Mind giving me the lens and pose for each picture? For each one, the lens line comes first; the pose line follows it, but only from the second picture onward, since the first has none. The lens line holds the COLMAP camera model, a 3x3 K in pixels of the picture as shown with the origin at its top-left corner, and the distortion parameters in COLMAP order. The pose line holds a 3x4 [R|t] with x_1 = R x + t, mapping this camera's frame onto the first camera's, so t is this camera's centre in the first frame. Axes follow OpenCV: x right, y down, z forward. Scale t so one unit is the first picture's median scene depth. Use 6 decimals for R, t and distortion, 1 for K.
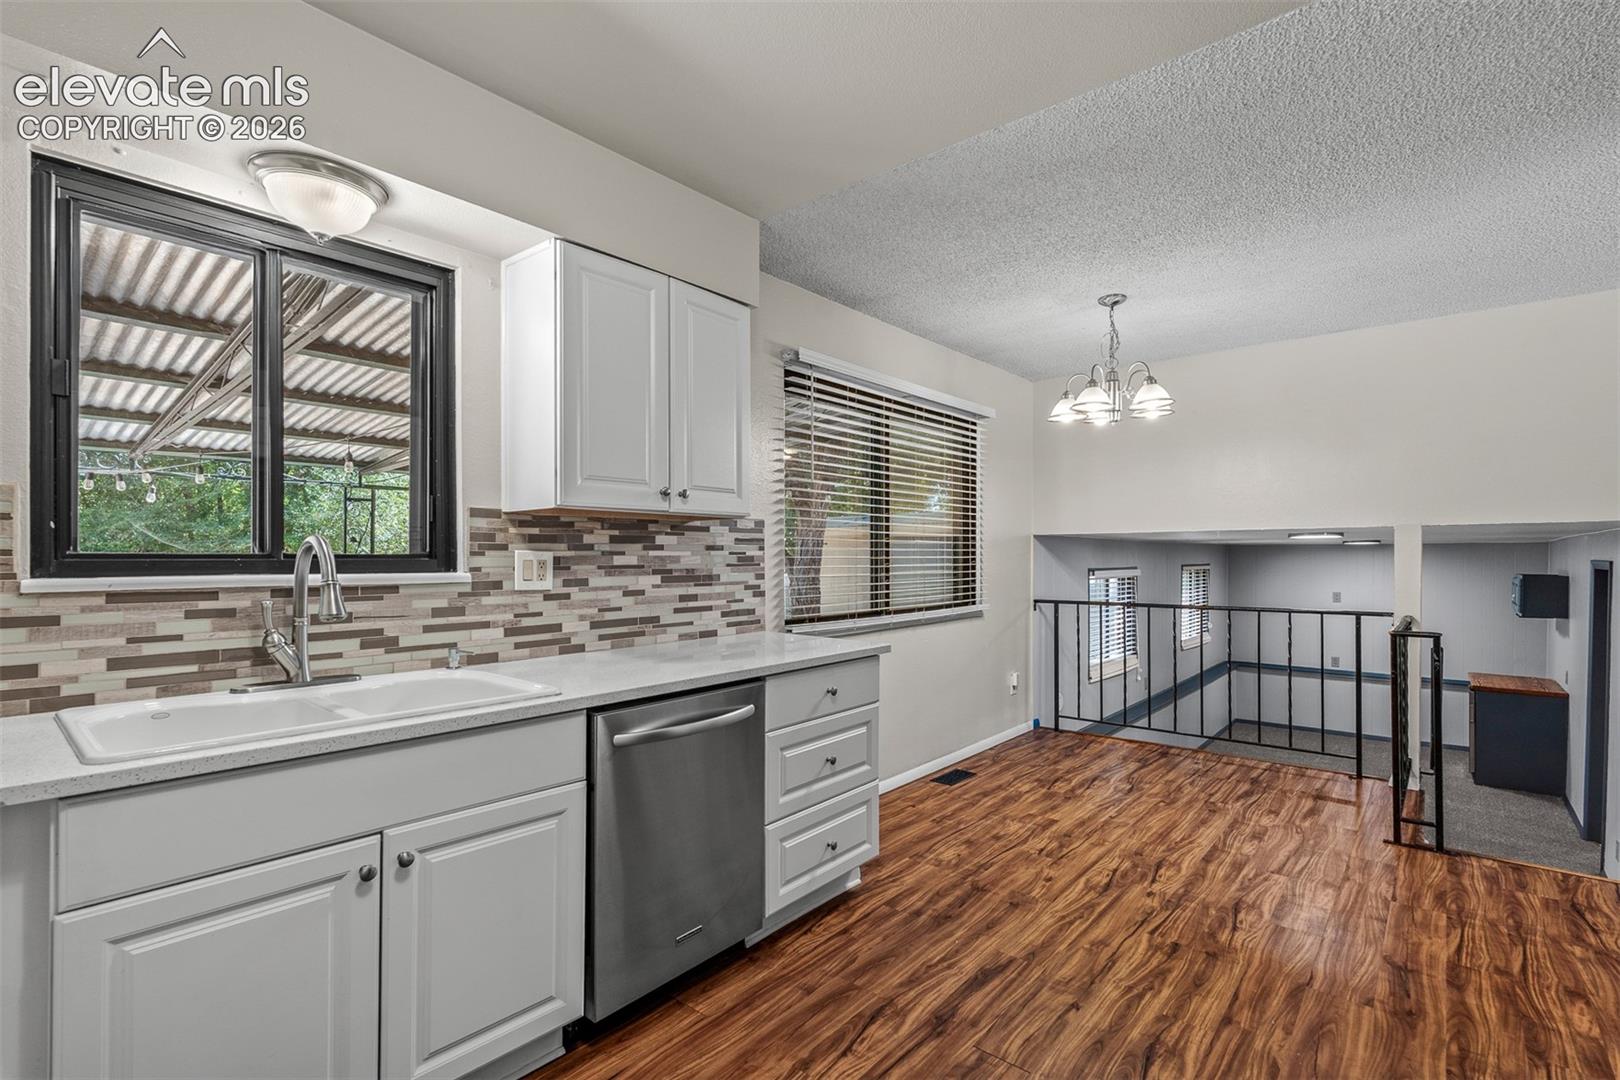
lens RADIAL K [[739.7, 0, 813.3], [0, 739.7, 559.5], [0, 0, 1]] dist [-0.004447, -0.000306]
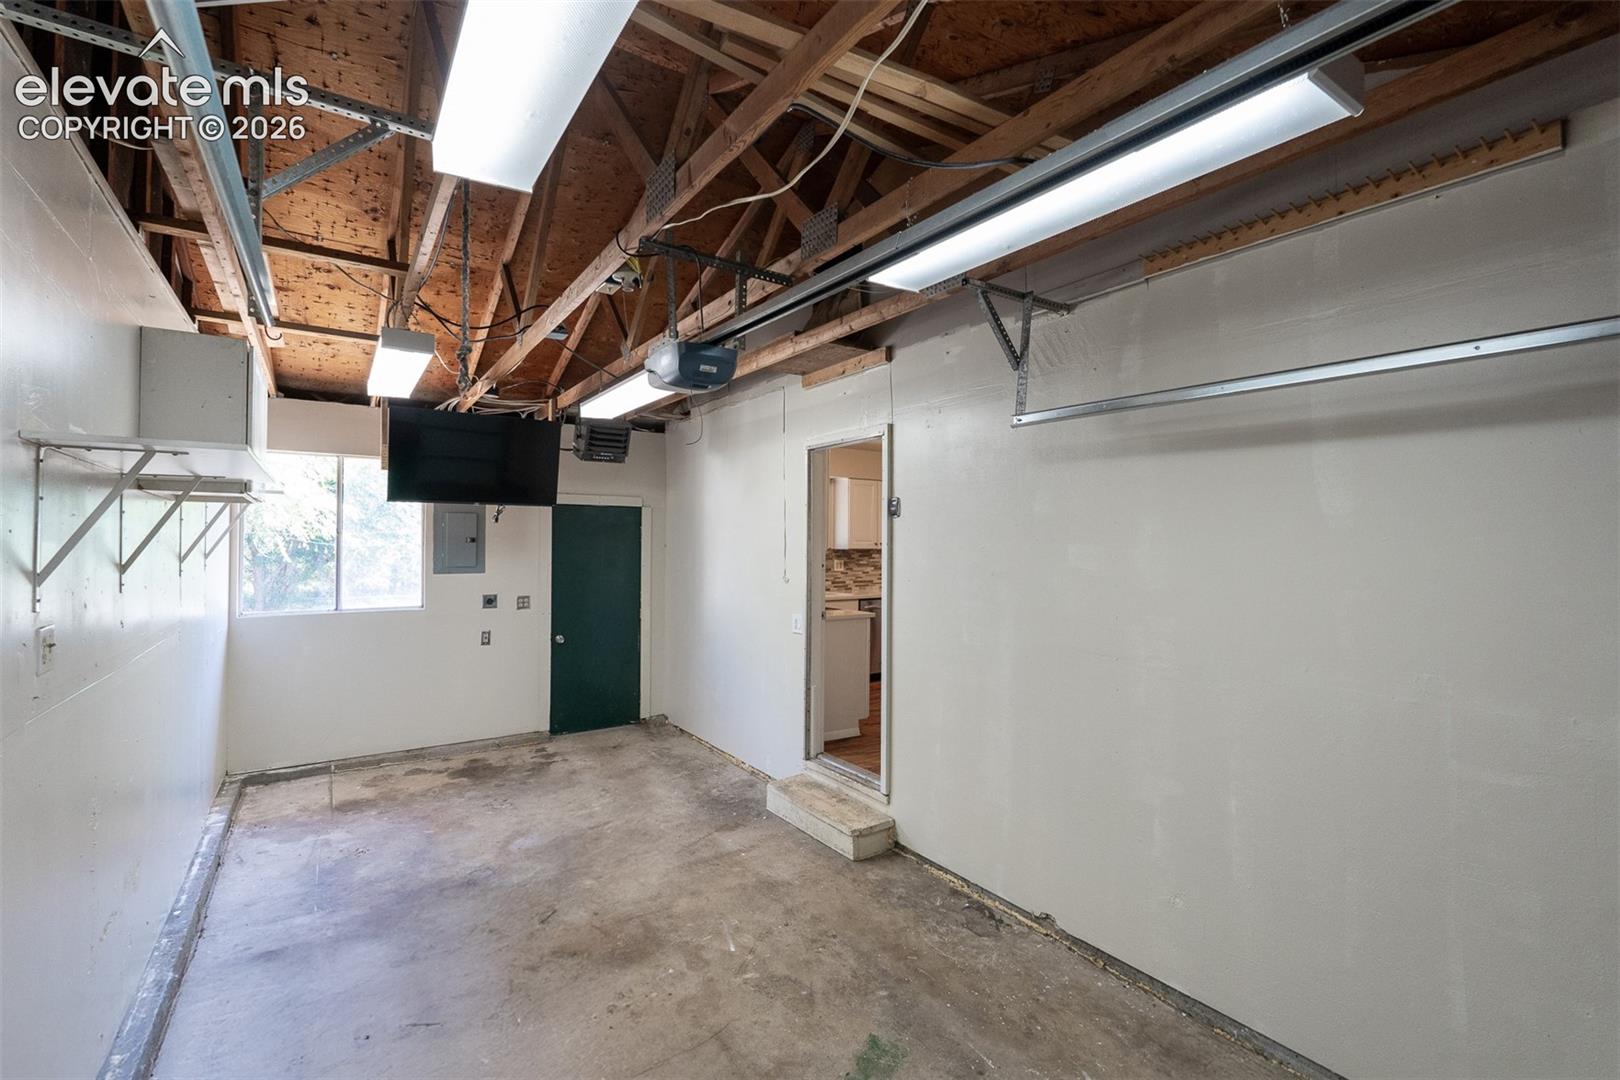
lens RADIAL K [[717.8, 0, 810.0], [0, 717.8, 540.0], [0, 0, 1]] dist [-0.000163, 0.000103]
pose [[0.964207, 0.005383, -0.265096, 0.371308], [-0.007296, 0.999954, -0.006232, -0.079751], [0.265051, 0.007943, 0.964202, -2.197231]]
